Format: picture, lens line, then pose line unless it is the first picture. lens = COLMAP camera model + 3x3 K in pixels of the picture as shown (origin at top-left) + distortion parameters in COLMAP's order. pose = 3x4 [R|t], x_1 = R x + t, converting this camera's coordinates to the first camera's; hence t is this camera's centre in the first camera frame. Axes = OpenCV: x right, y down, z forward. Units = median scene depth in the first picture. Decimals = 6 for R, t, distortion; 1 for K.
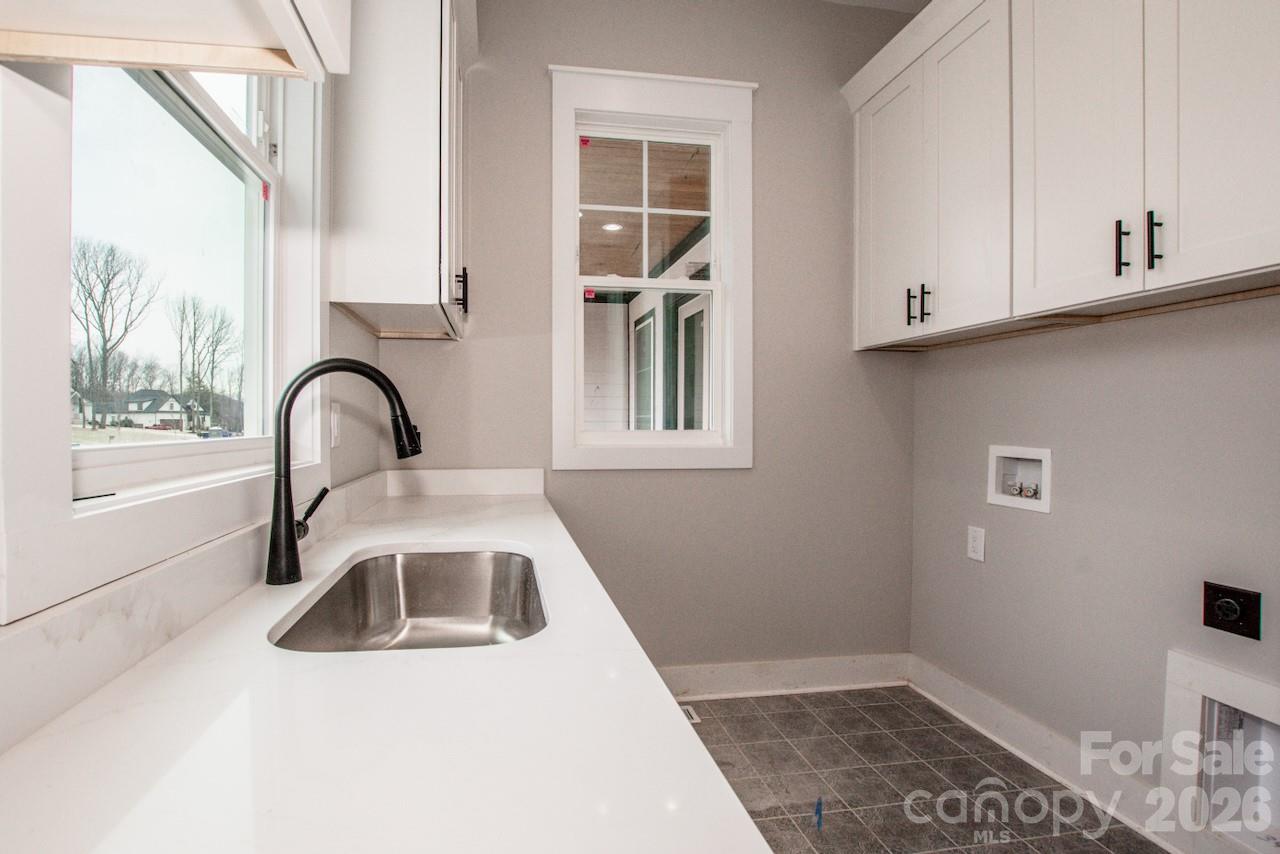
lens RADIAL K [[589.9, 0, 571.8], [0, 589.9, 436.6], [0, 0, 1]] dist [-0.029729, 0.000172]
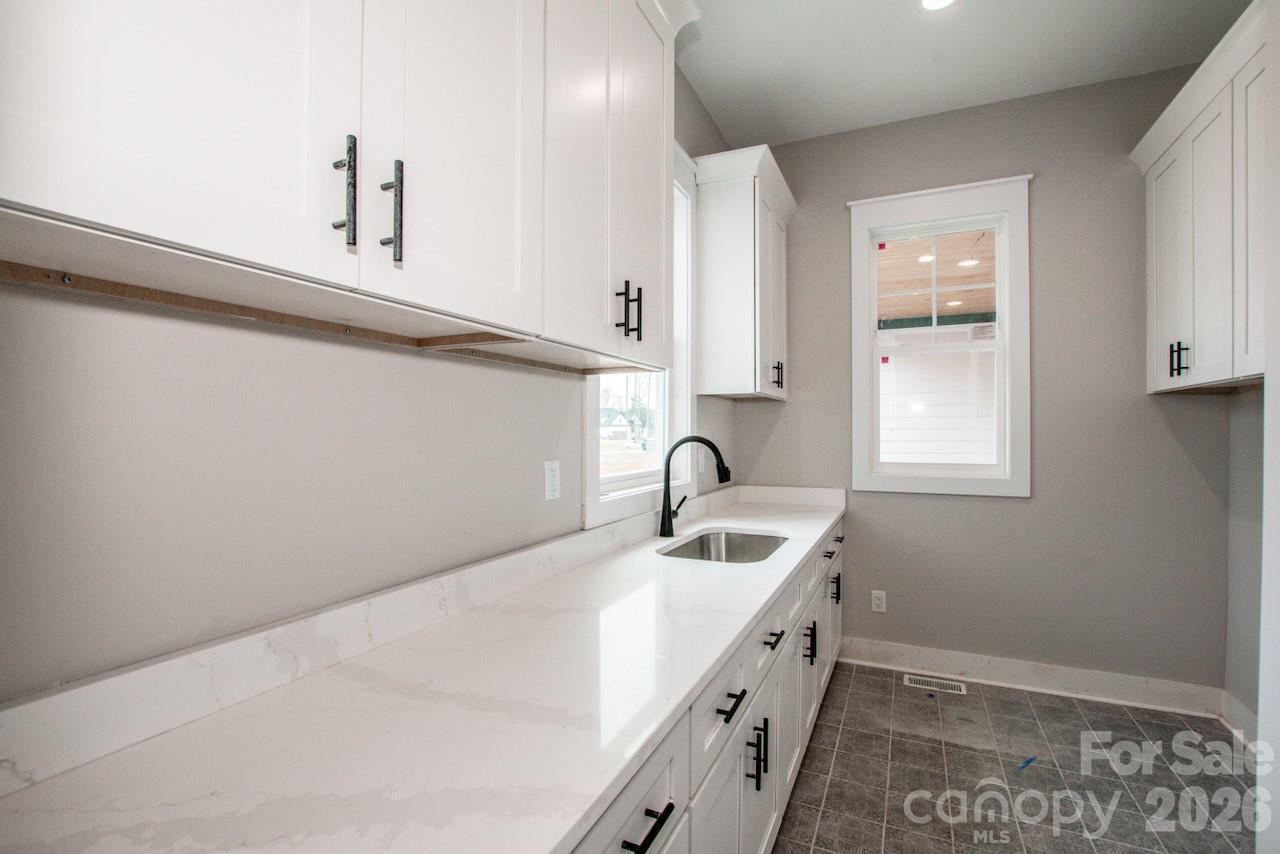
lens RADIAL K [[577.6, 0, 630.9], [0, 577.6, 430.3], [0, 0, 1]] dist [-0.034746, 0.000899]
pose [[0.834535, -0.004263, -0.550939, 0.280770], [-0.010782, 0.999652, -0.024066, -0.047858], [0.550850, 0.026024, 0.834198, -0.424896]]
